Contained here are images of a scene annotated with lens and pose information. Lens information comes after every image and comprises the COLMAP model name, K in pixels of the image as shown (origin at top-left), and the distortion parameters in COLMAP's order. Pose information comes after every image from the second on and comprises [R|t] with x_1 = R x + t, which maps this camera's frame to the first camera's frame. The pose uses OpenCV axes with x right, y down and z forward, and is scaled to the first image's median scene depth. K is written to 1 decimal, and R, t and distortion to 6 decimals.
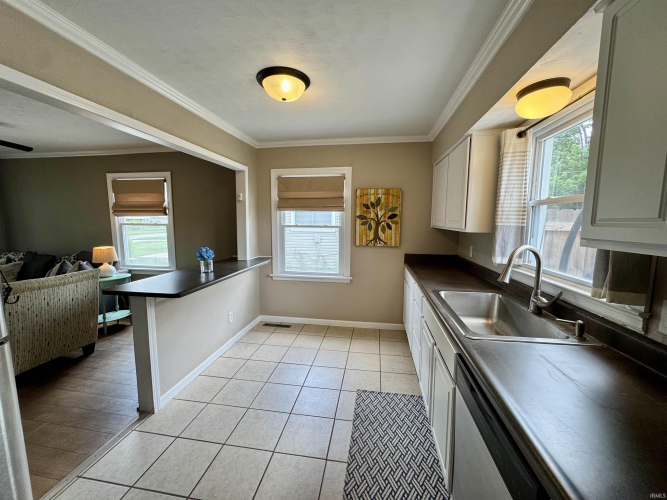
lens RADIAL K [[266.2, 0, 334.6], [0, 266.2, 249.6], [0, 0, 1]] dist [-0.007889, 0.000582]
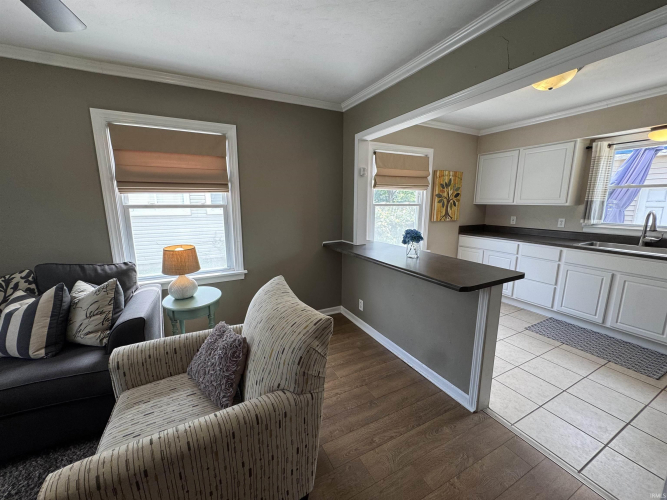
lens RADIAL K [[266.2, 0, 333.2], [0, 266.2, 249.7], [0, 0, 1]] dist [-0.007889, 0.000582]
pose [[0.806625, -0.112306, 0.580296, -0.926764], [0.072807, 0.993185, 0.091010, -0.029454], [-0.586562, -0.031161, 0.809305, 0.339712]]
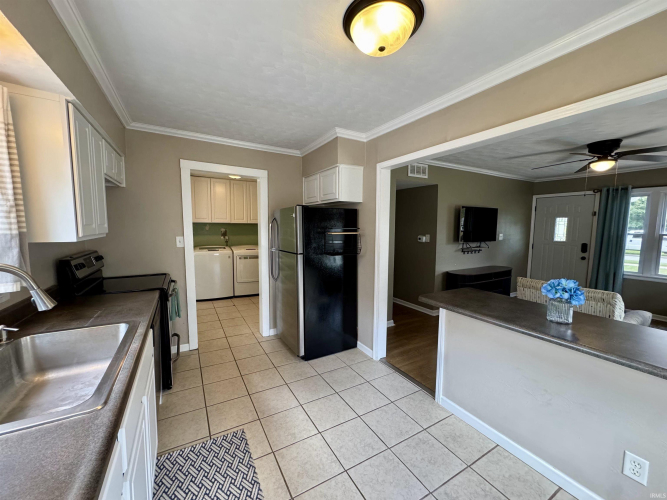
lens RADIAL K [[266.2, 0, 332.0], [0, 266.2, 251.2], [0, 0, 1]] dist [-0.007889, 0.000582]
pose [[-0.784671, 0.048635, -0.618001, 0.189157], [-0.079025, 0.980937, 0.177534, -0.097070], [0.614854, 0.188144, -0.765869, 0.852731]]
